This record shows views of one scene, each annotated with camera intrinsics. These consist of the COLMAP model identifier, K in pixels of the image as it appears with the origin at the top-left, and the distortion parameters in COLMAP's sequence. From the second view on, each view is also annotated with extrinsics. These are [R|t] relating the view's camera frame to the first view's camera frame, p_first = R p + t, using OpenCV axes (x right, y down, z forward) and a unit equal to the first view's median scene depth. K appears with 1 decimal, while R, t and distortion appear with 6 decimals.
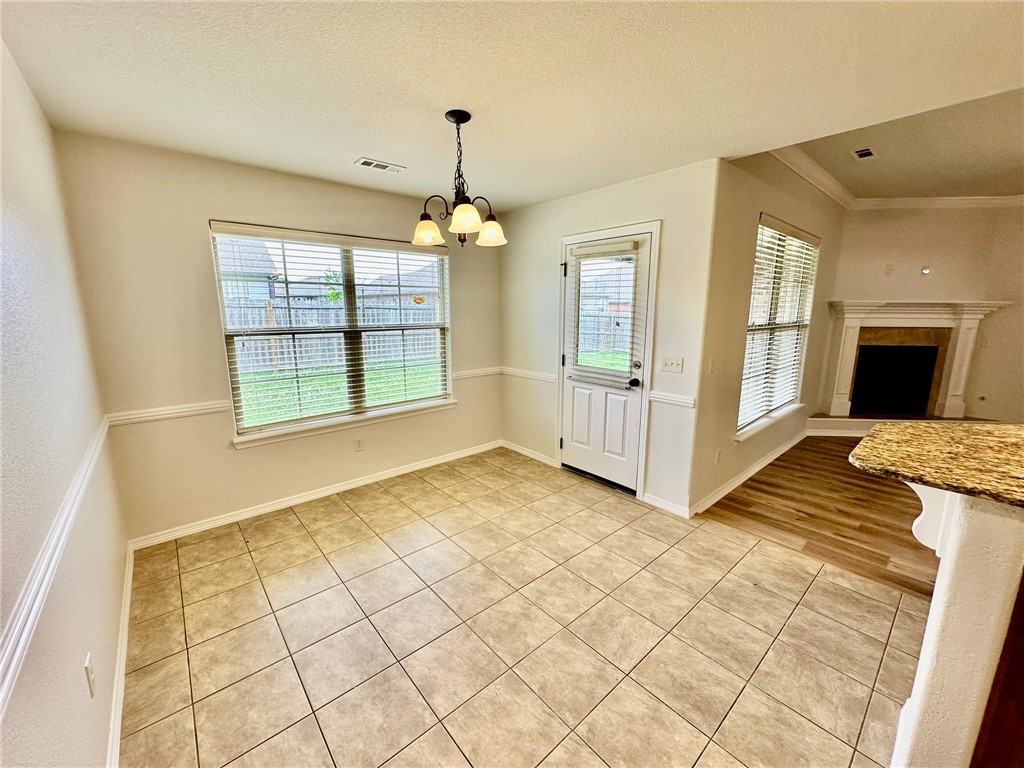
lens RADIAL K [[406.8, 0, 512.0], [0, 406.8, 384.0], [0, 0, 1]] dist [0.001267, -0.000068]
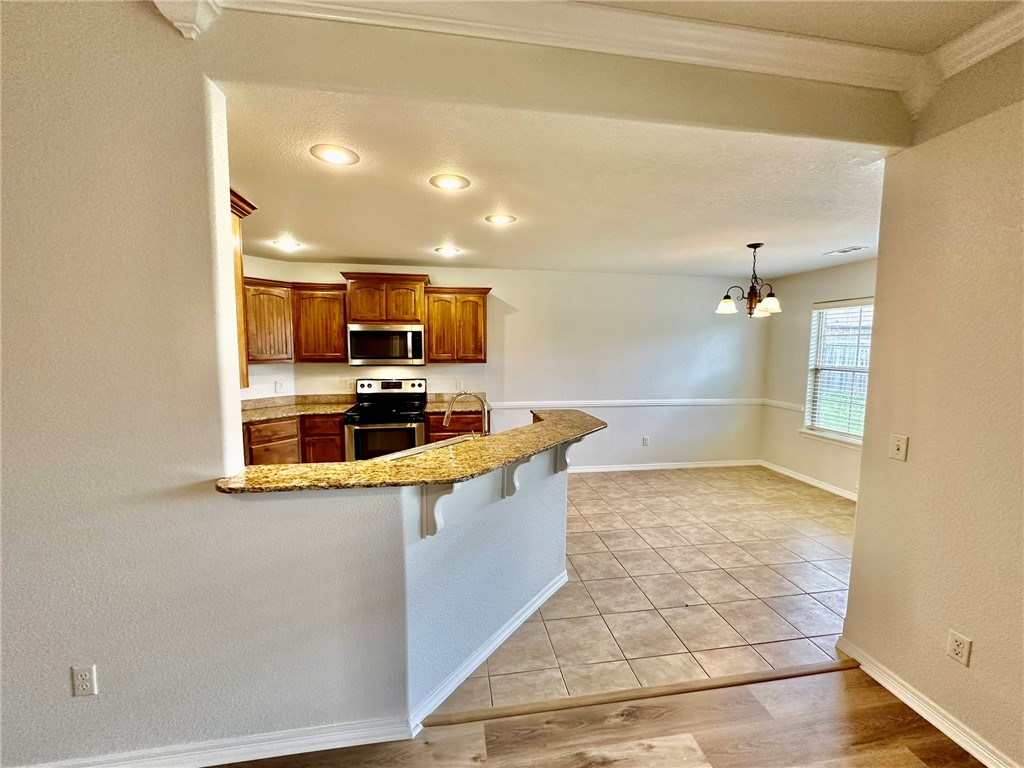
lens RADIAL K [[406.8, 0, 512.0], [0, 406.8, 384.0], [0, 0, 1]] dist [0.001267, -0.000068]
pose [[-0.529833, 0.070601, -0.845159, 1.320961], [-0.166430, 0.968497, 0.185239, -0.153673], [0.831612, 0.238806, -0.501391, 0.780394]]
